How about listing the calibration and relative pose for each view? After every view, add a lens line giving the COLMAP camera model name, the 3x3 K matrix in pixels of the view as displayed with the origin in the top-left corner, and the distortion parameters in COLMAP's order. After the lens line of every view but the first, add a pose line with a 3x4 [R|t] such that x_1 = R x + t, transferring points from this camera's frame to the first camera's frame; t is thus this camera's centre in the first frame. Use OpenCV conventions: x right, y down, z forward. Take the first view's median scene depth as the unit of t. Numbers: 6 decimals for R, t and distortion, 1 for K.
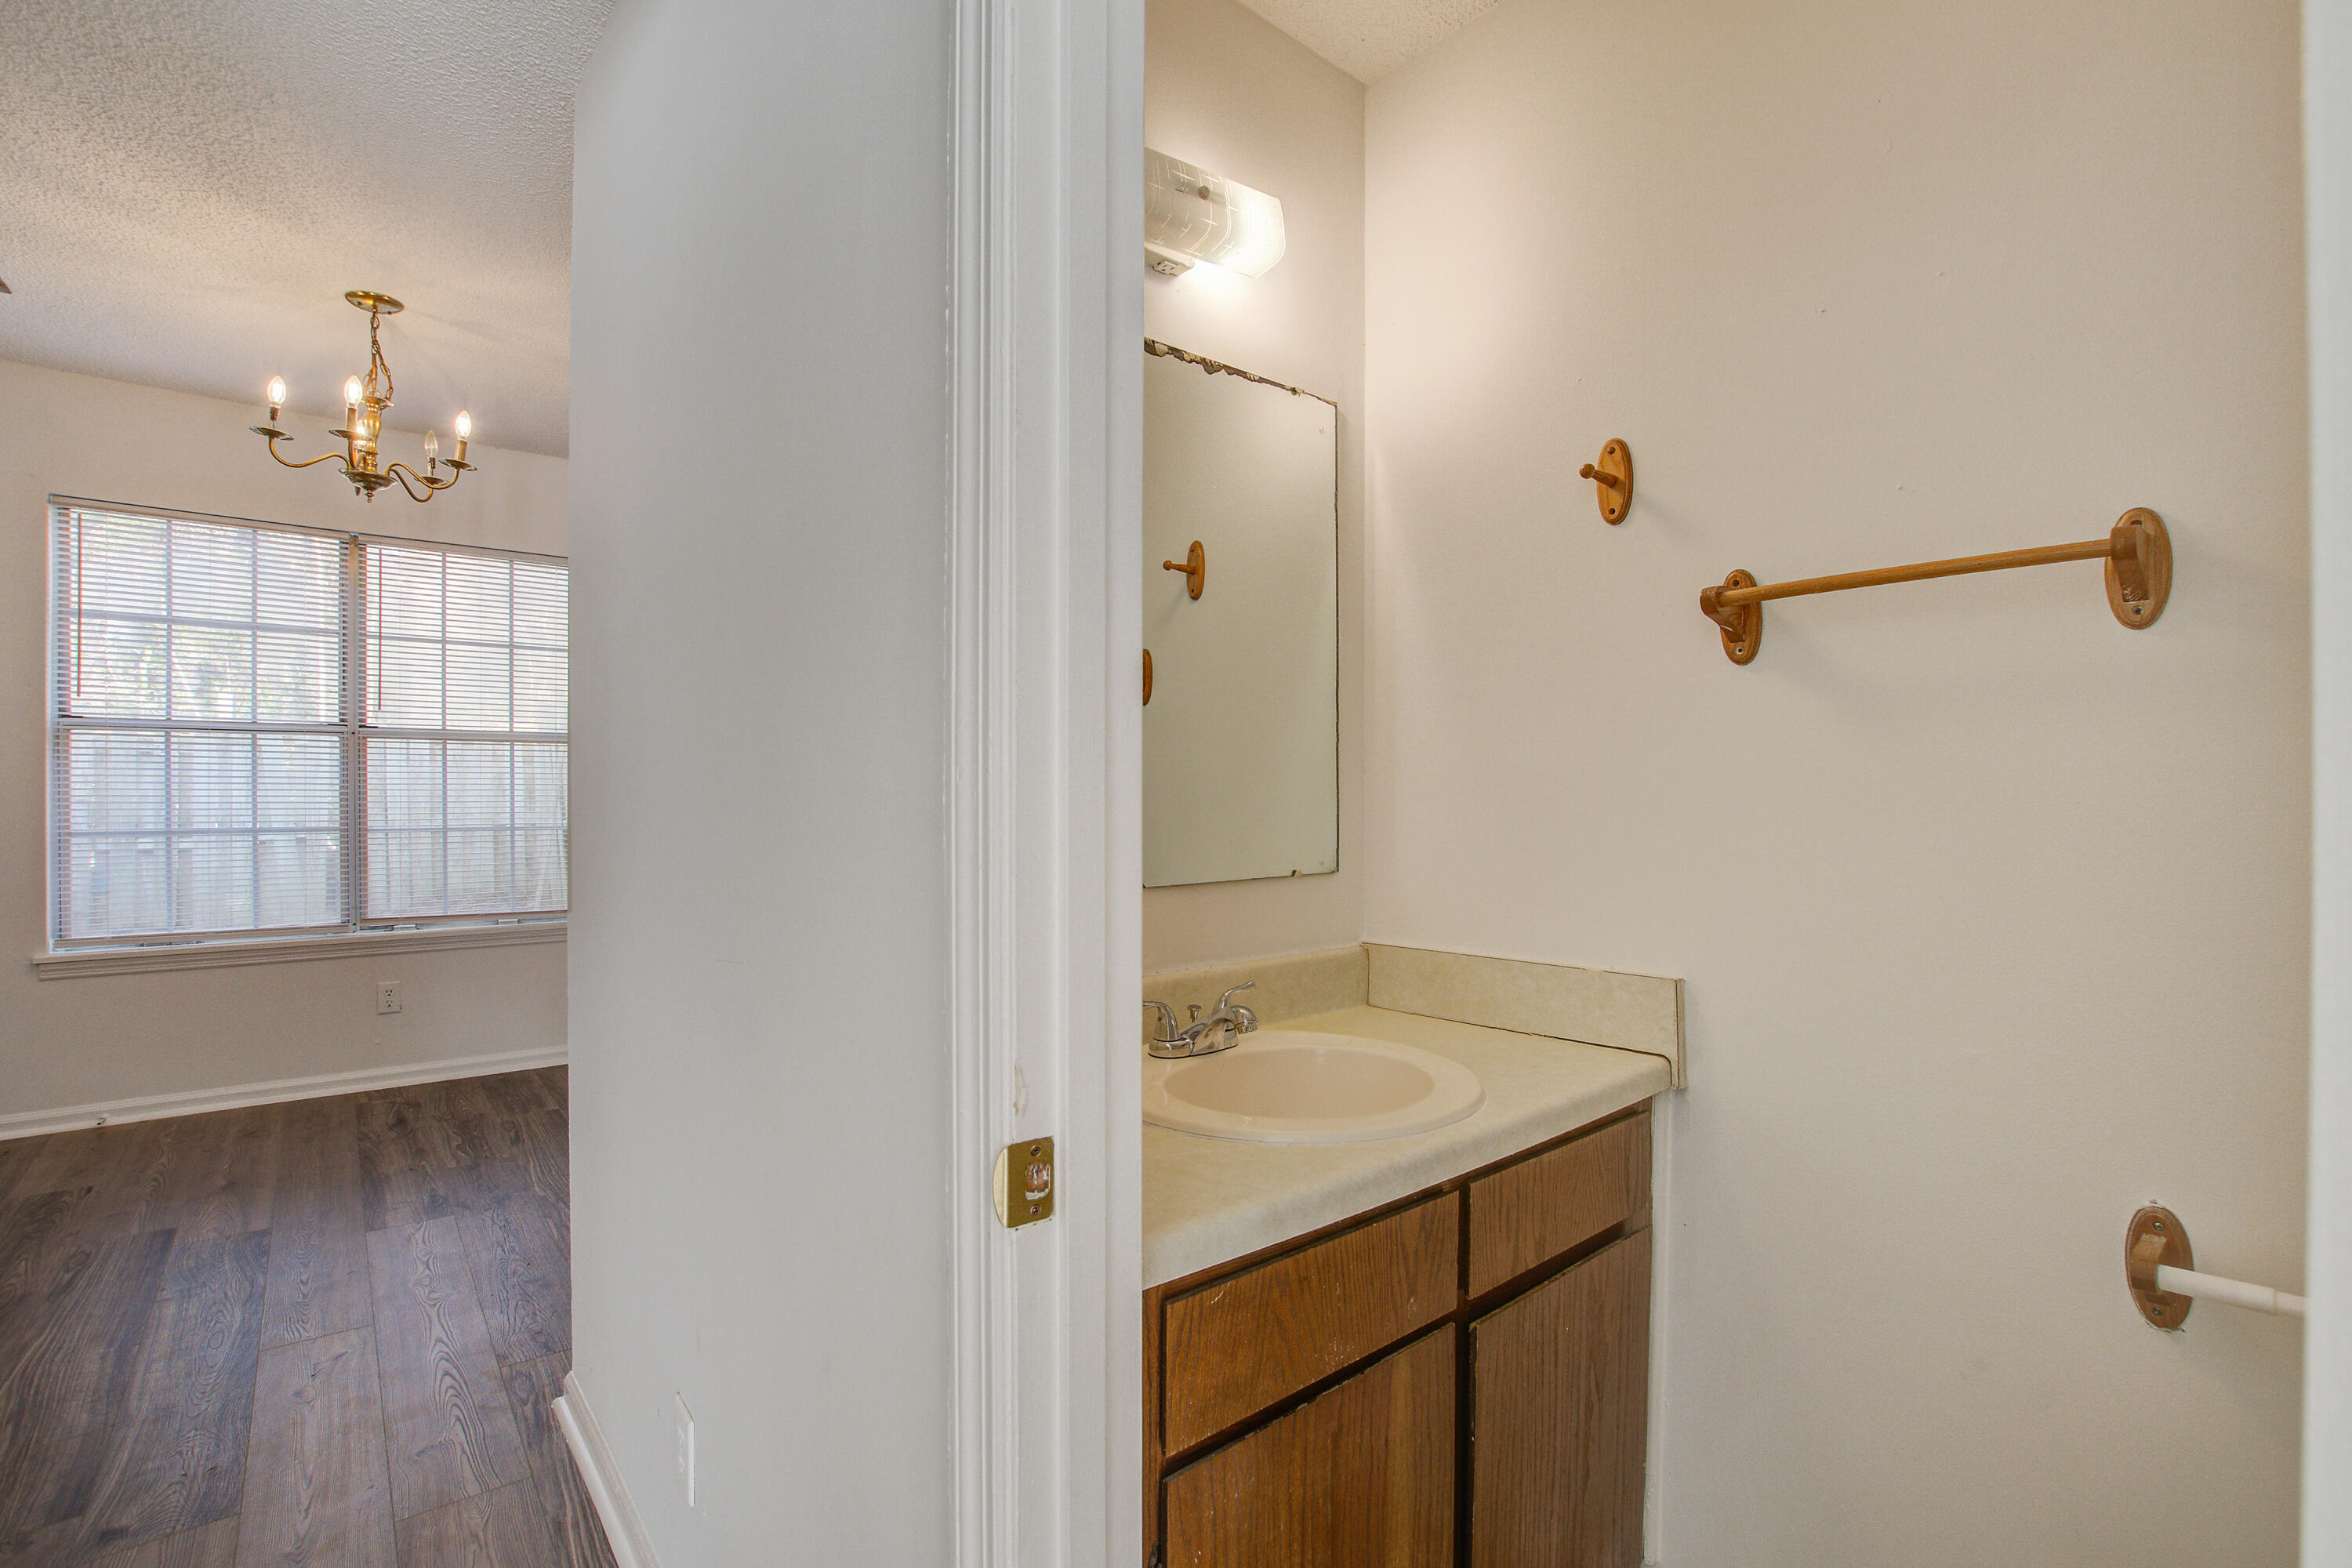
lens RADIAL K [[1056.5, 0, 1161.2], [0, 1056.5, 817.9], [0, 0, 1]] dist [-0.040284, 0.012188]
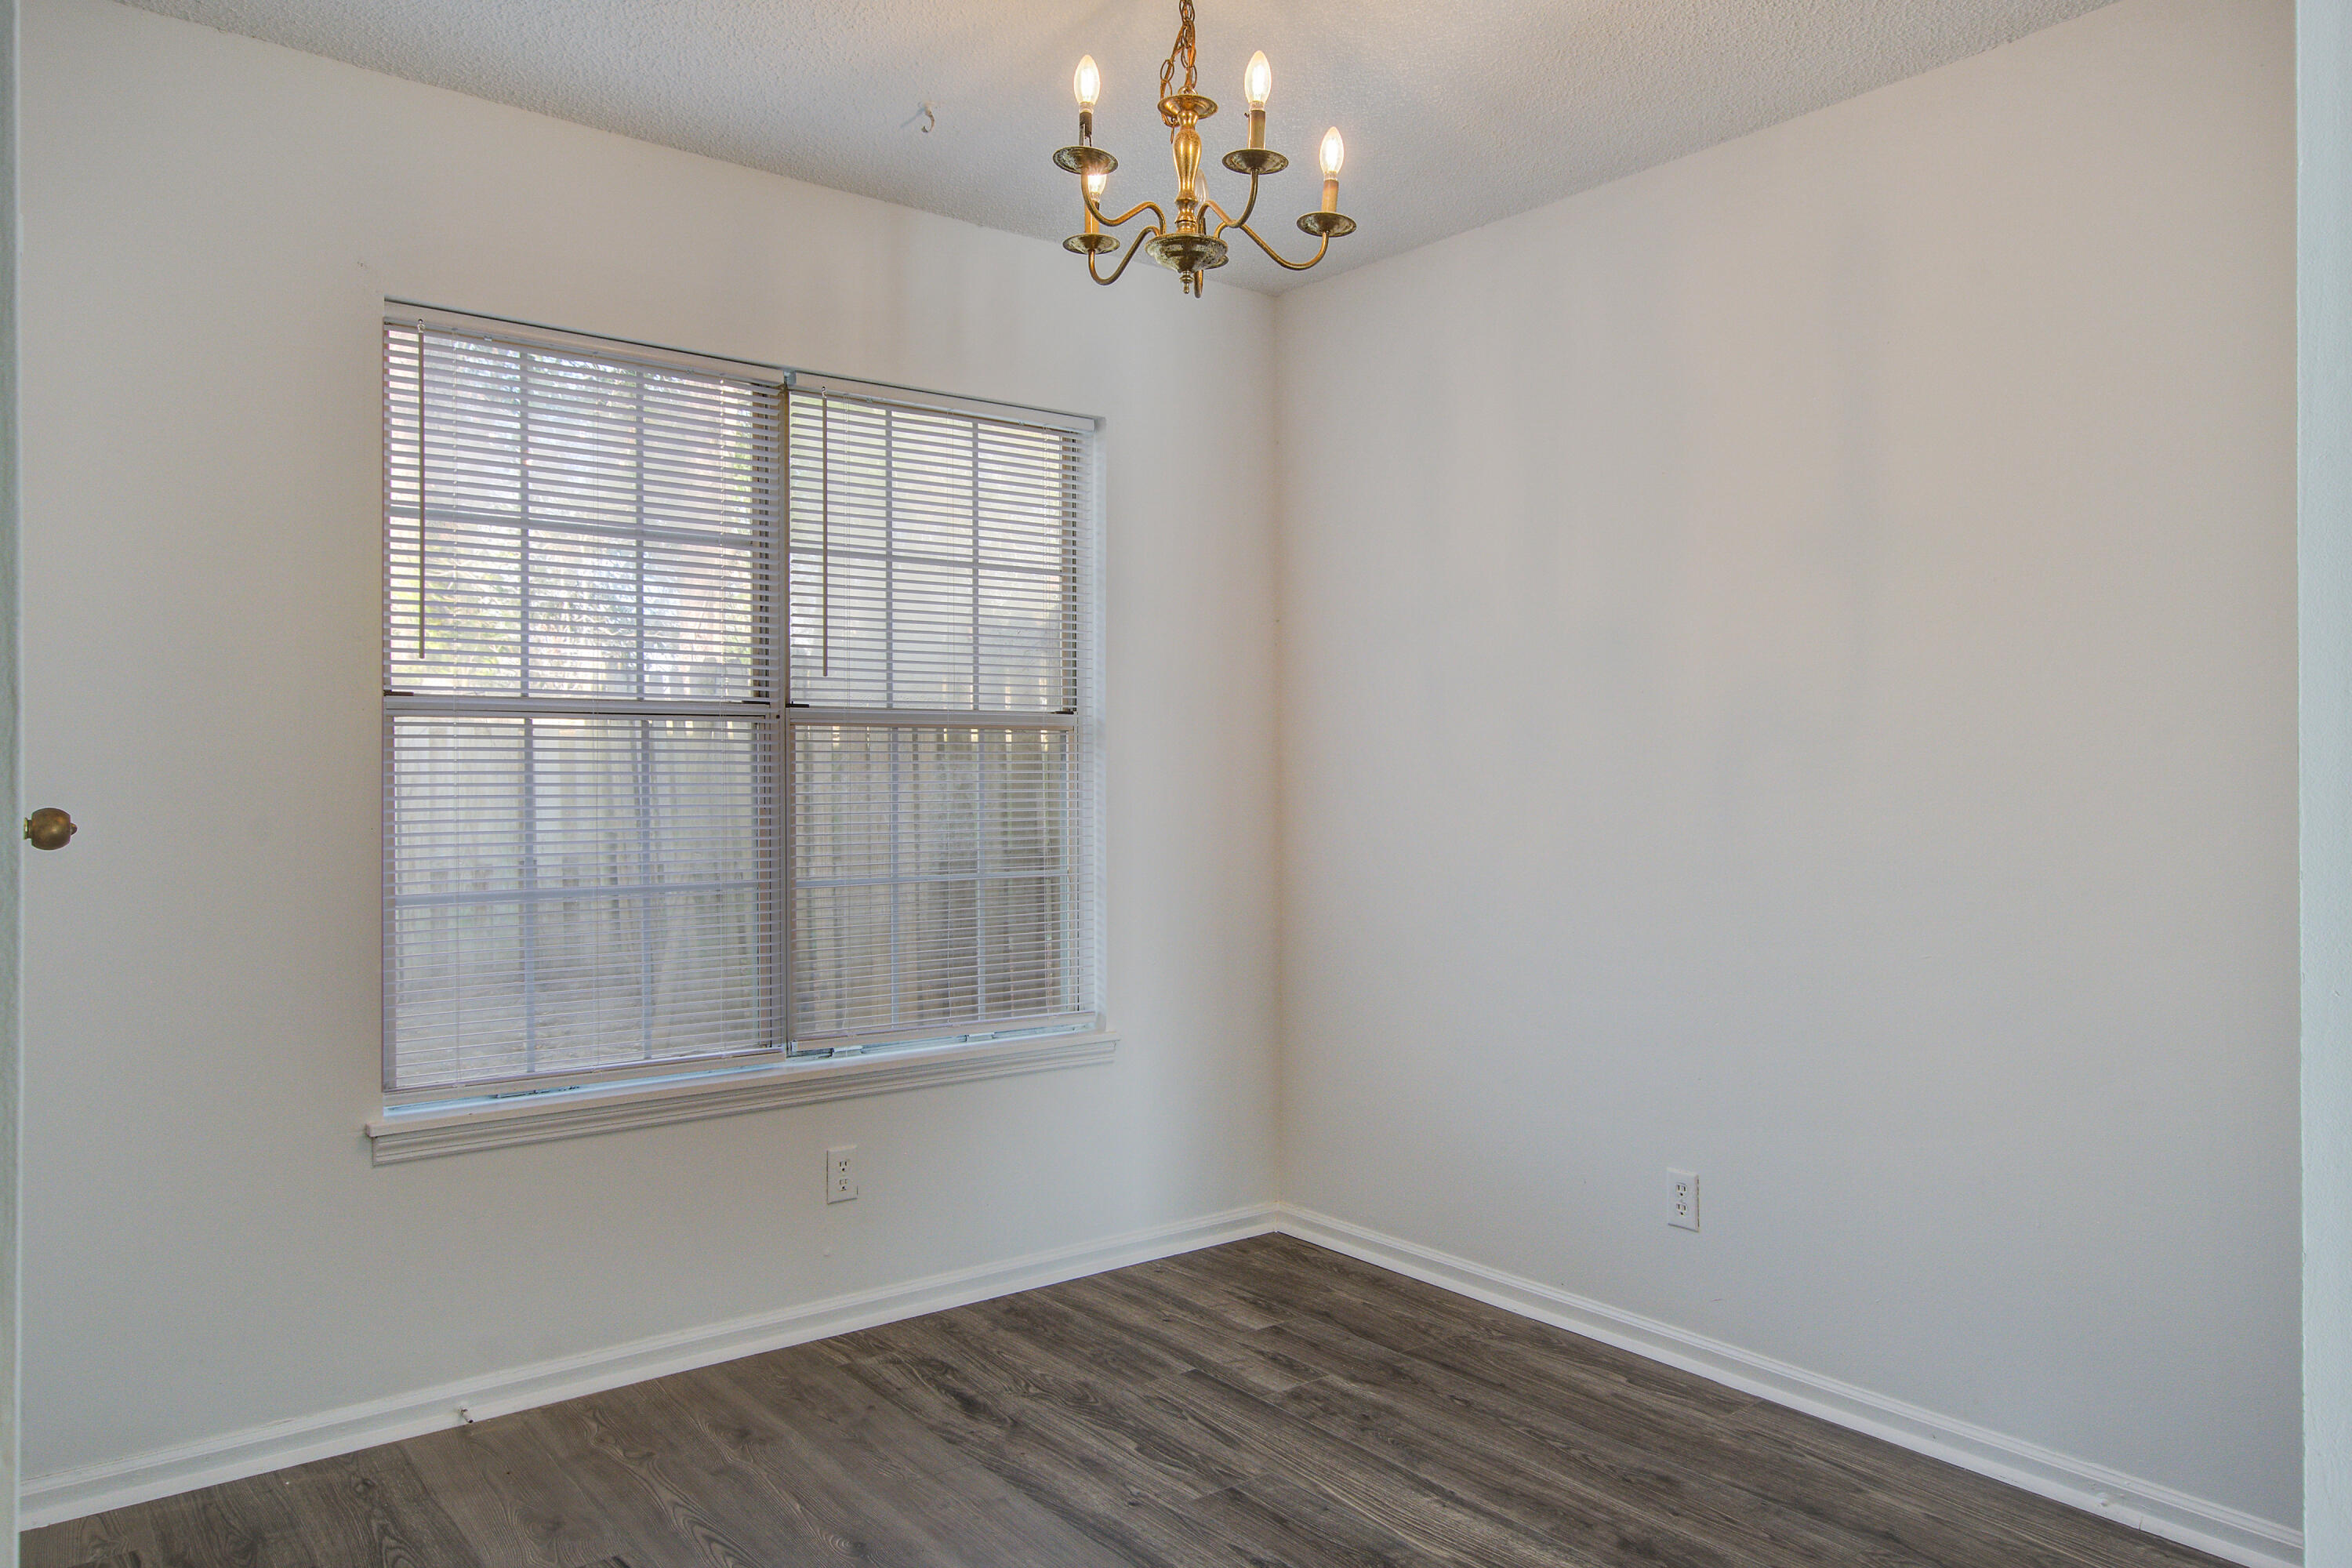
lens RADIAL K [[1601.9, 0, 1233.5], [0, 1601.9, 832.8], [0, 0, 1]] dist [0.000983, 0.001889]
pose [[0.999852, -0.010037, -0.014000, -0.602506], [0.010135, 0.999925, 0.006930, -0.024407], [0.013930, -0.007071, 0.999878, 0.131793]]
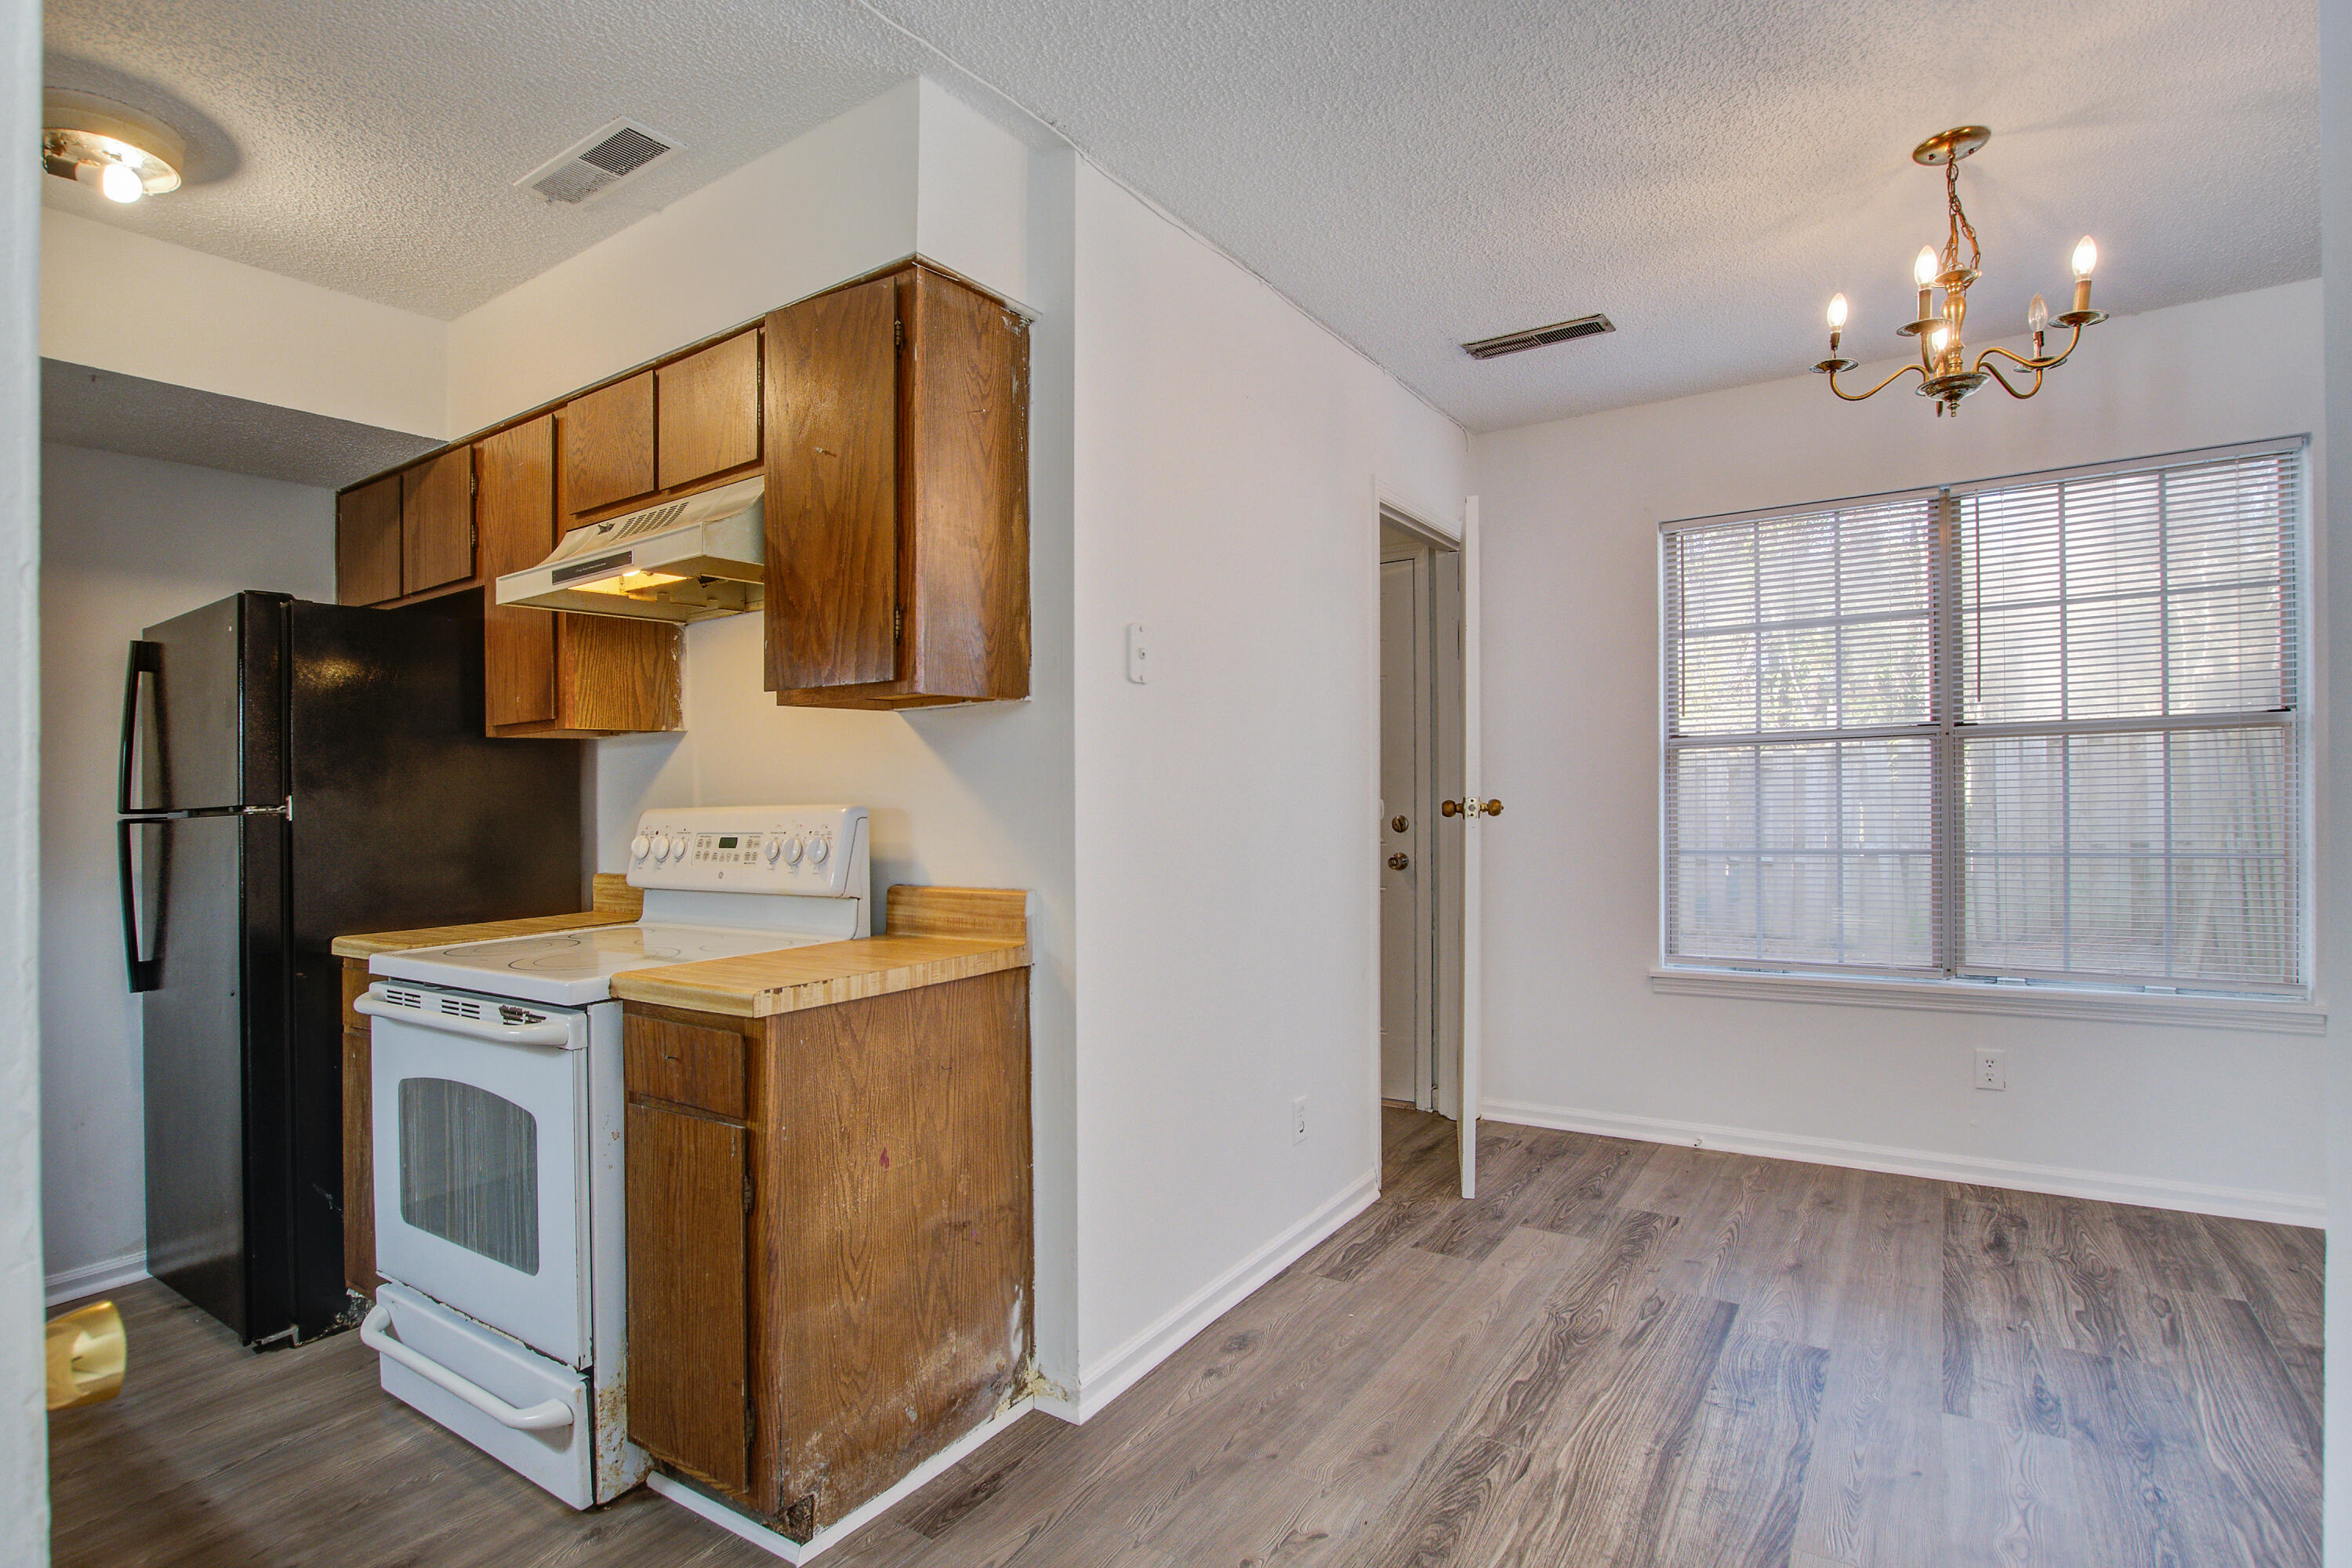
lens RADIAL K [[1137.9, 0, 1172.5], [0, 1137.9, 817.3], [0, 0, 1]] dist [-0.024729, -0.000222]
pose [[0.288645, -0.005232, -0.957422, -0.133750], [-0.004714, 0.999965, -0.006886, -0.008872], [0.957425, 0.006500, 0.288610, 0.195620]]
